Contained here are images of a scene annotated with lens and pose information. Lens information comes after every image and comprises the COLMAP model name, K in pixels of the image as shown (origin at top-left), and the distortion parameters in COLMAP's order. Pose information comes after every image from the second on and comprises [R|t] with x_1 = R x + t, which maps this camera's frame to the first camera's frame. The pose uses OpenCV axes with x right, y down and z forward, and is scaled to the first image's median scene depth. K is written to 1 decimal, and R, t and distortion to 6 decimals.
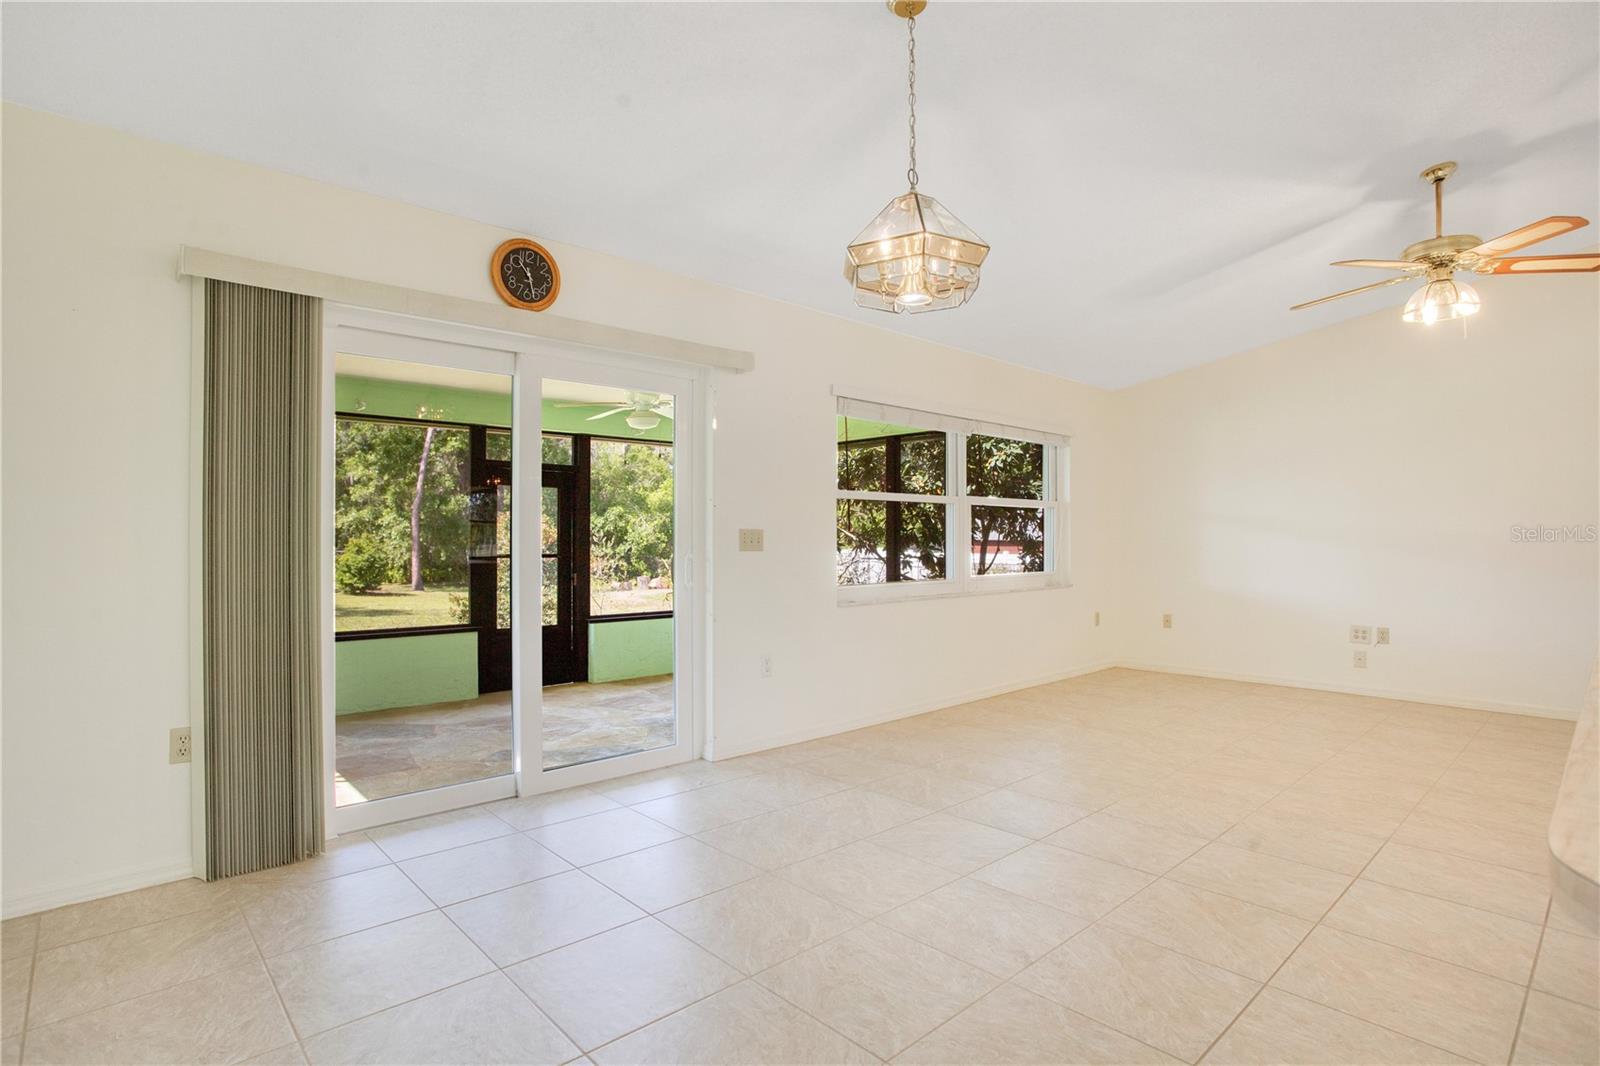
lens RADIAL K [[807.1, 0, 800.0], [0, 807.1, 533.0], [0, 0, 1]] dist [-0.050142, 0.000336]
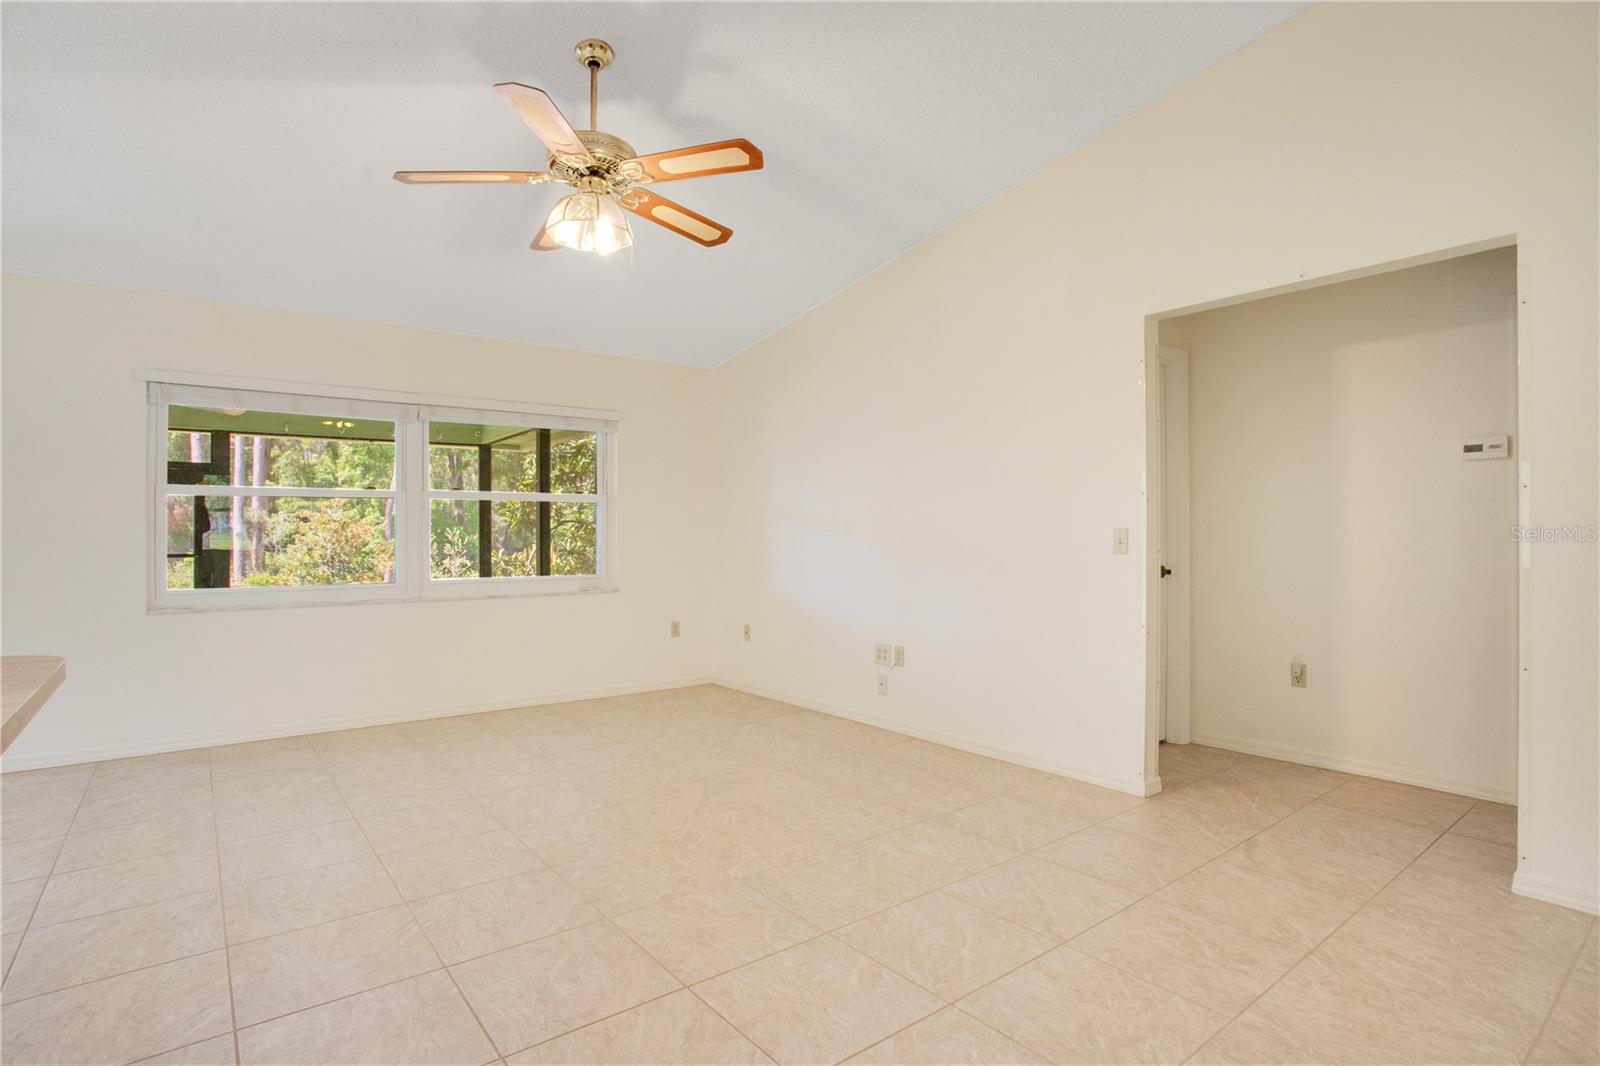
lens RADIAL K [[807.1, 0, 800.0], [0, 807.1, 533.0], [0, 0, 1]] dist [-0.050142, 0.000336]
pose [[0.996485, -0.002979, -0.083720, 0.709360], [0.003256, 0.999990, 0.003171, -0.000198], [0.083709, -0.003433, 0.996484, 0.158542]]
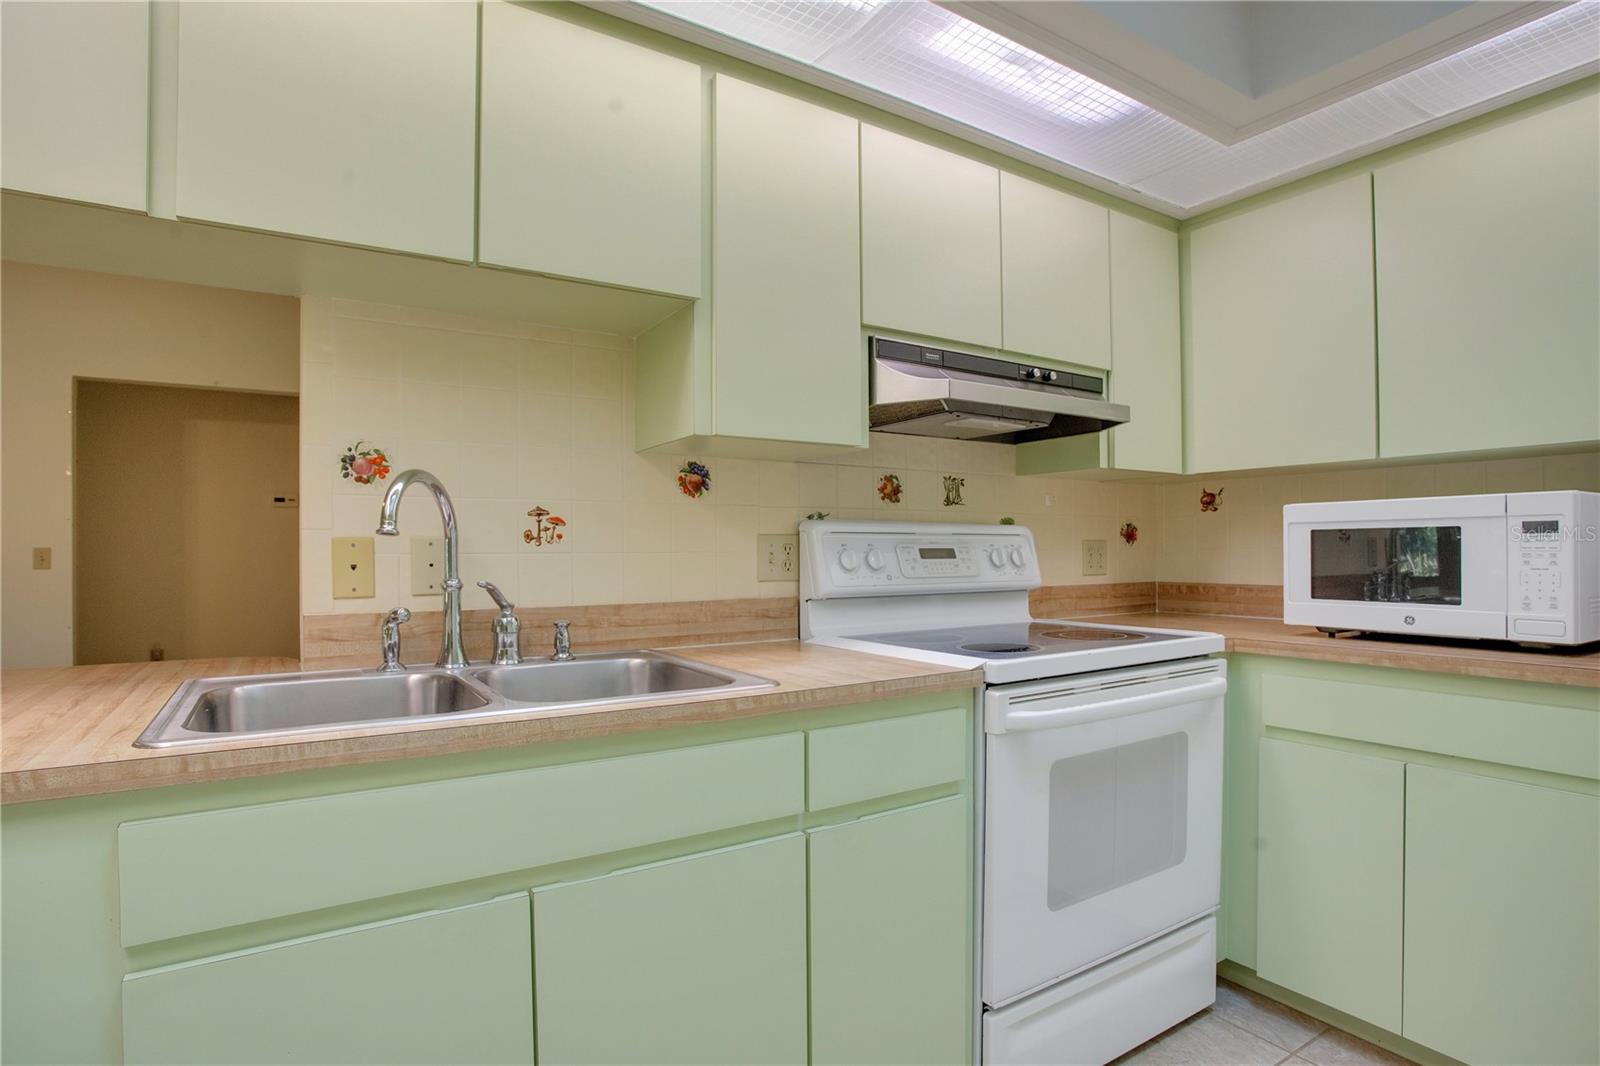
lens RADIAL K [[811.7, 0, 775.3], [0, 811.7, 551.0], [0, 0, 1]] dist [-0.047989, 0.001490]
pose [[0.185005, -0.002606, 0.982734, 0.319766], [-0.000557, 0.999996, 0.002757, -0.000207], [-0.982737, -0.001057, 0.185003, 0.002885]]
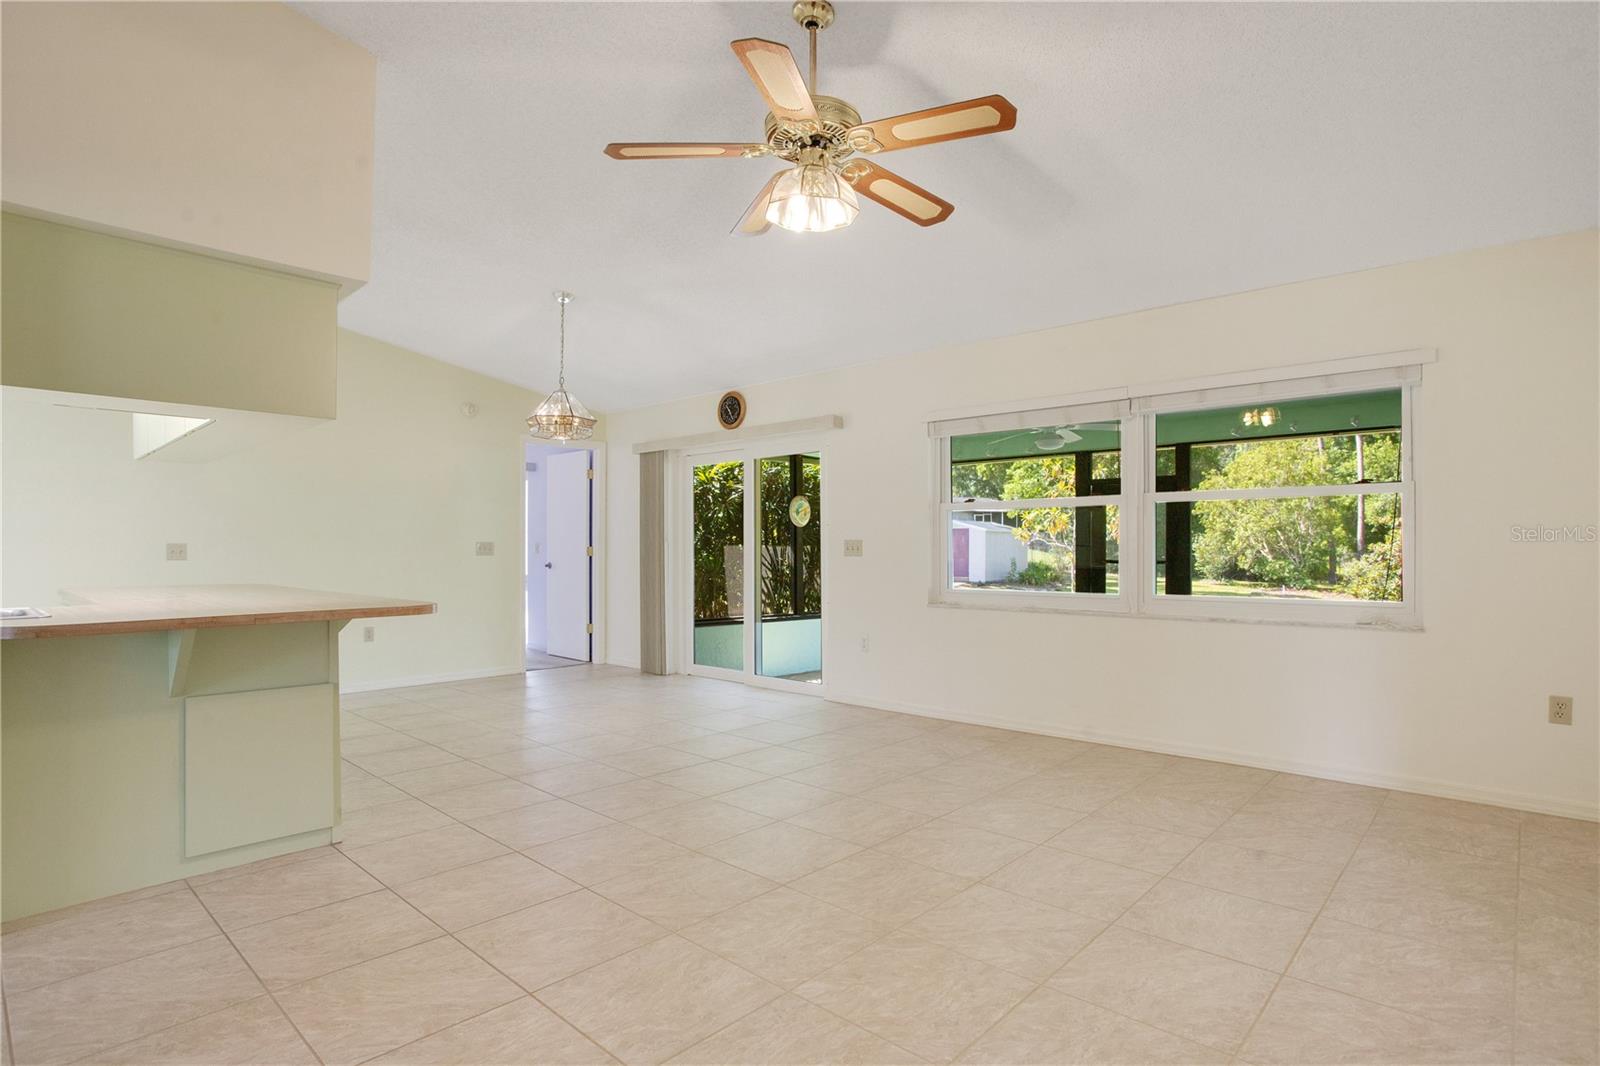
lens RADIAL K [[811.7, 0, 775.3], [0, 811.7, 551.0], [0, 0, 1]] dist [-0.047989, 0.001490]
pose [[0.068992, 0.002818, -0.997613, 0.989074], [0.007362, 0.999967, 0.003333, 0.005384], [0.997590, -0.007575, 0.068969, 0.591160]]
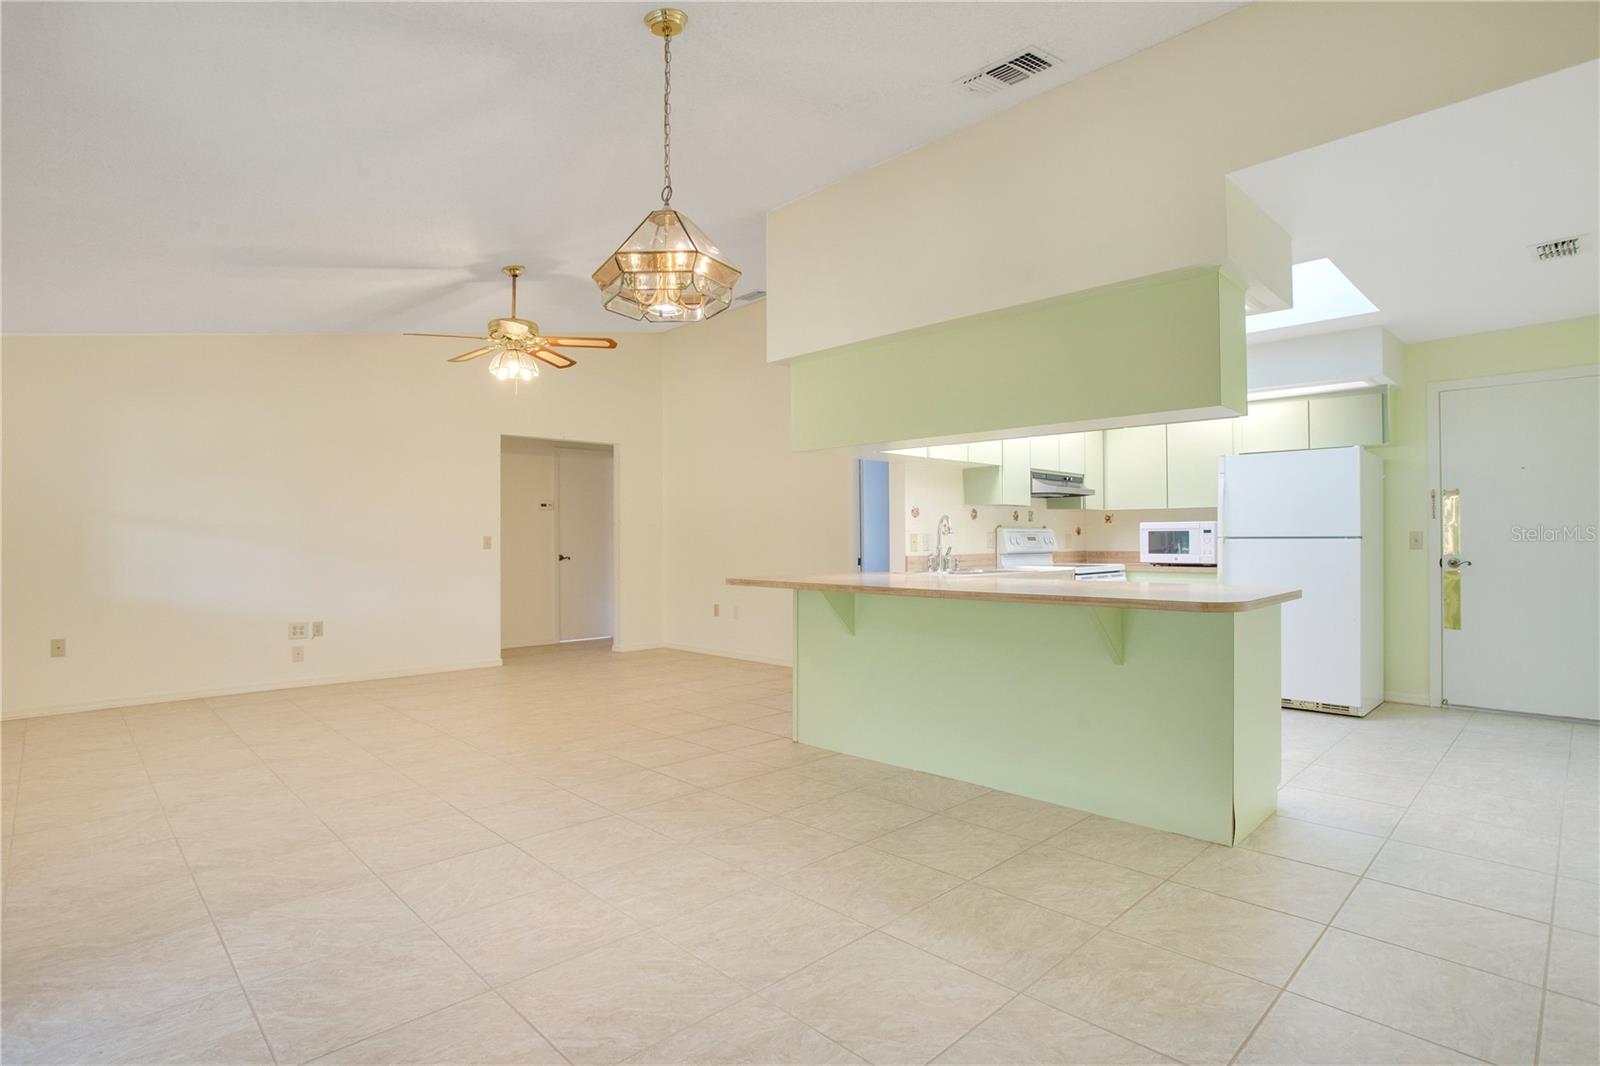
lens RADIAL K [[797.8, 0, 800.0], [0, 797.8, 533.0], [0, 0, 1]] dist [-0.094118, 0.042696]
pose [[-0.031286, 0.007738, 0.999481, -0.366793], [-0.001738, 0.999968, -0.007796, 0.002932], [-0.999509, -0.001981, -0.031272, 0.354258]]
